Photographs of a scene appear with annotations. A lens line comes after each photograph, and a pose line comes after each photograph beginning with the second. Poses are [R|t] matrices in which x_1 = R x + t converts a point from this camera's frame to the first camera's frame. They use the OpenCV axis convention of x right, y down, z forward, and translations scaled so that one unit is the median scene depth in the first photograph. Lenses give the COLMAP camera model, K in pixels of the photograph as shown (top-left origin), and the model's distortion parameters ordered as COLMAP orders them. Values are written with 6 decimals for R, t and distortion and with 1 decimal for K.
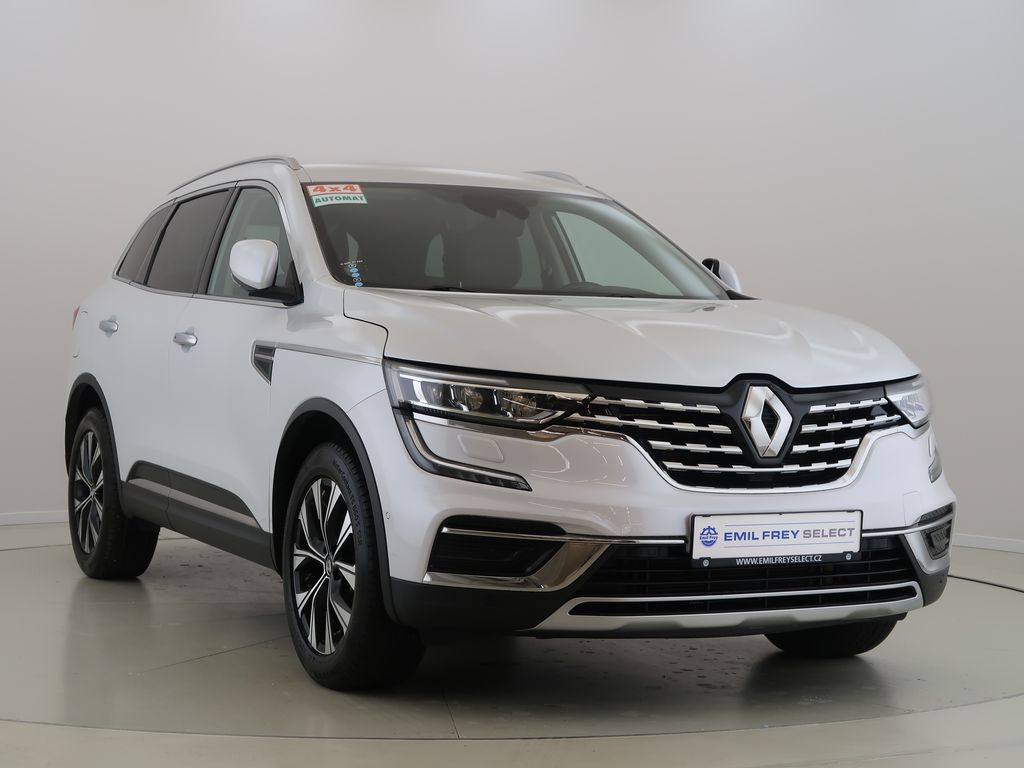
lens RADIAL K [[686.8, 0, 513.1], [0, 686.8, 386.7], [0, 0, 1]] dist [-0.096110, -0.004018]
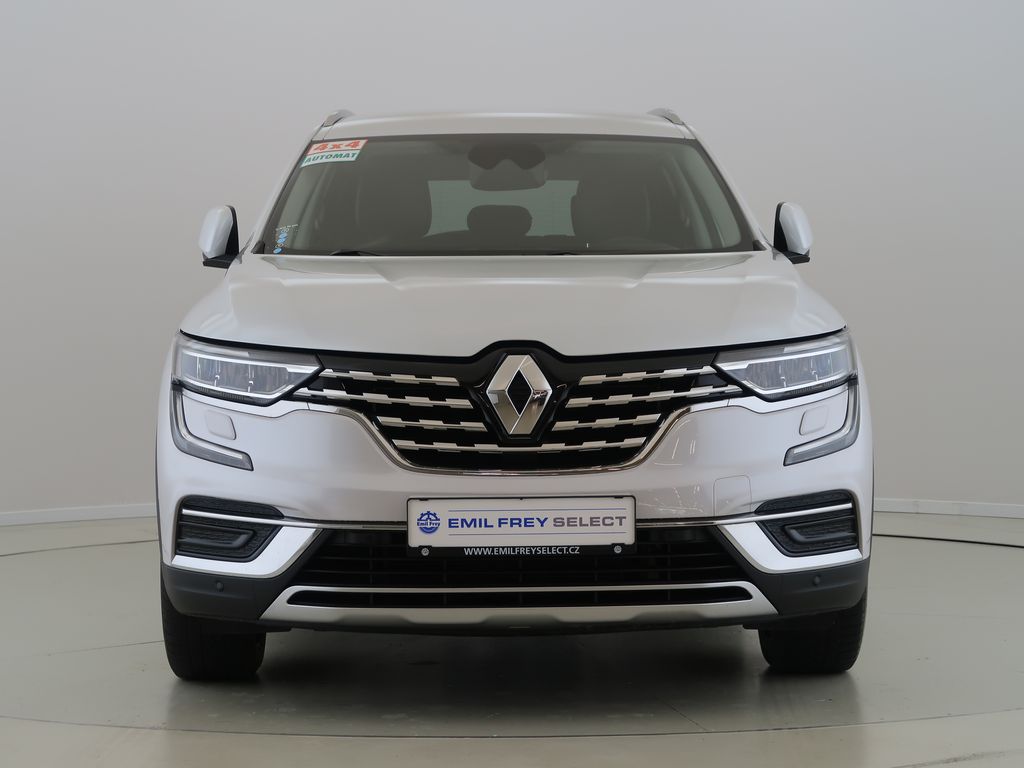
lens RADIAL K [[740.1, 0, 563.4], [0, 740.1, 402.9], [0, 0, 1]] dist [-0.061540, -0.000839]
pose [[0.996659, -0.009427, -0.081132, 0.514322], [0.014449, 0.998000, 0.061536, 0.003792], [0.080390, -0.062503, 0.994802, 0.045493]]
